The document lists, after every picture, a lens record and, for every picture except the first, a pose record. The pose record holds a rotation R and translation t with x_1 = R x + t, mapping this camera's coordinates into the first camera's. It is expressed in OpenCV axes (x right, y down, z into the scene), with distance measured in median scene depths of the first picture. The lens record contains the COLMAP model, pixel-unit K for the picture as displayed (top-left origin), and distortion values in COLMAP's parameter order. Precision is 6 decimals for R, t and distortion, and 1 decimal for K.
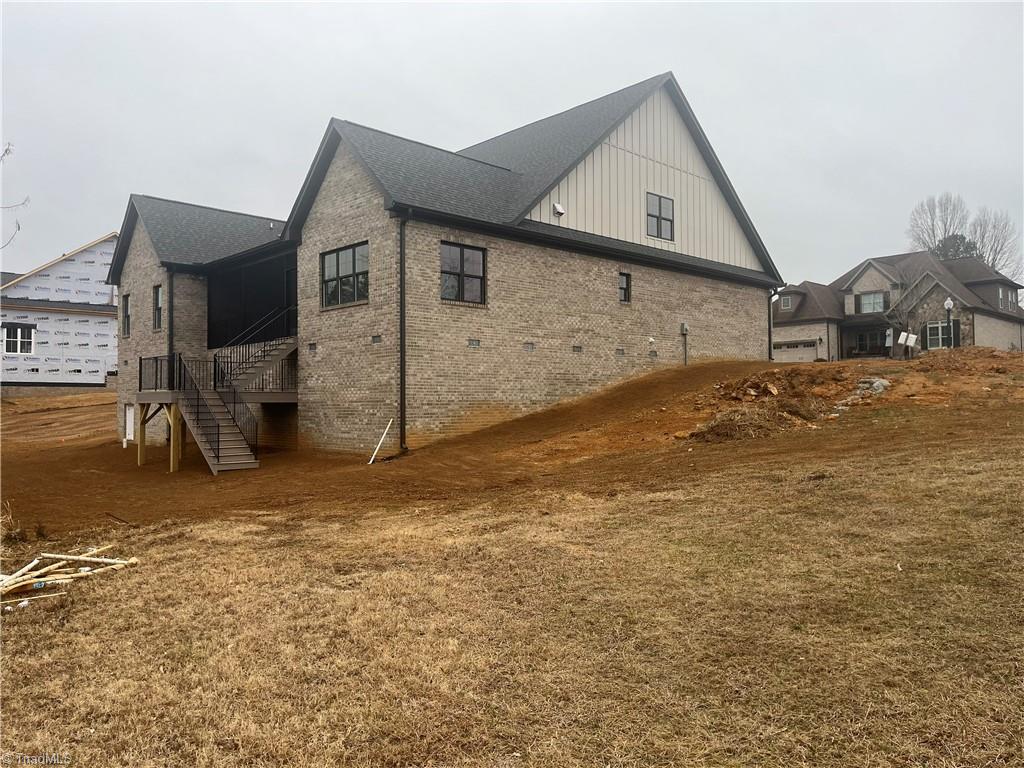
lens RADIAL K [[780.3, 0, 506.1], [0, 780.3, 386.7], [0, 0, 1]] dist [0.051586, -0.000197]
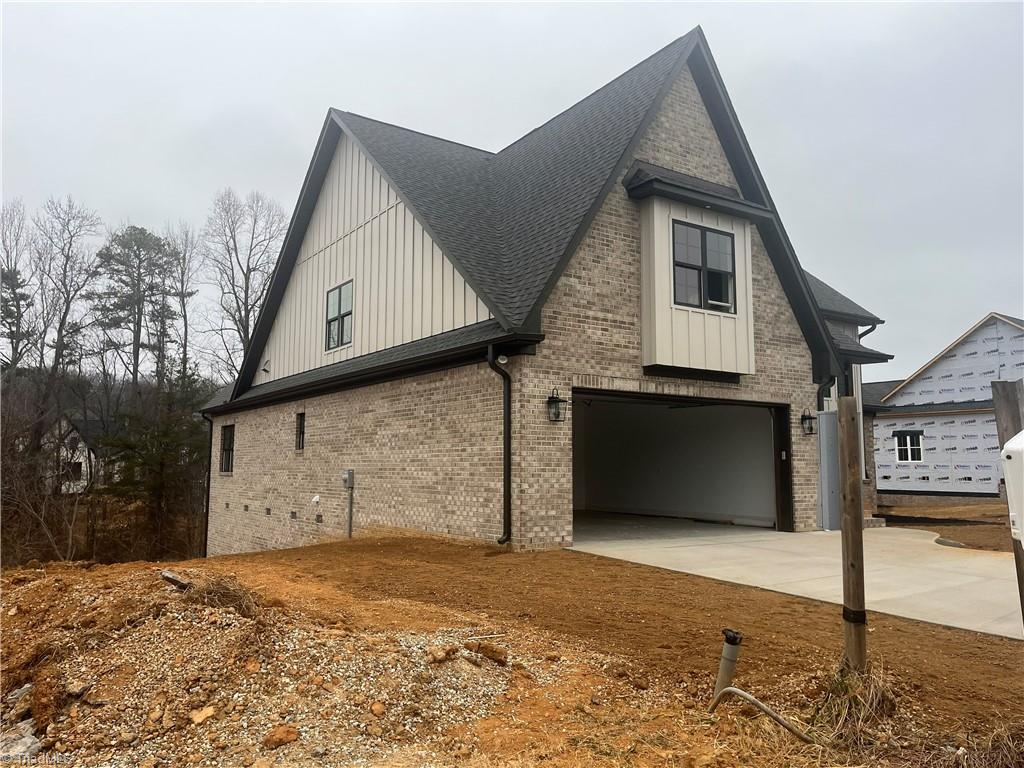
lens RADIAL K [[780.3, 0, 505.7], [0, 780.3, 378.8], [0, 0, 1]] dist [0.051586, -0.000197]
pose [[-0.169795, -0.106569, -0.979700, 0.450260], [0.020461, 0.993540, -0.111621, -0.044334], [0.985267, -0.038998, -0.166518, 0.675193]]
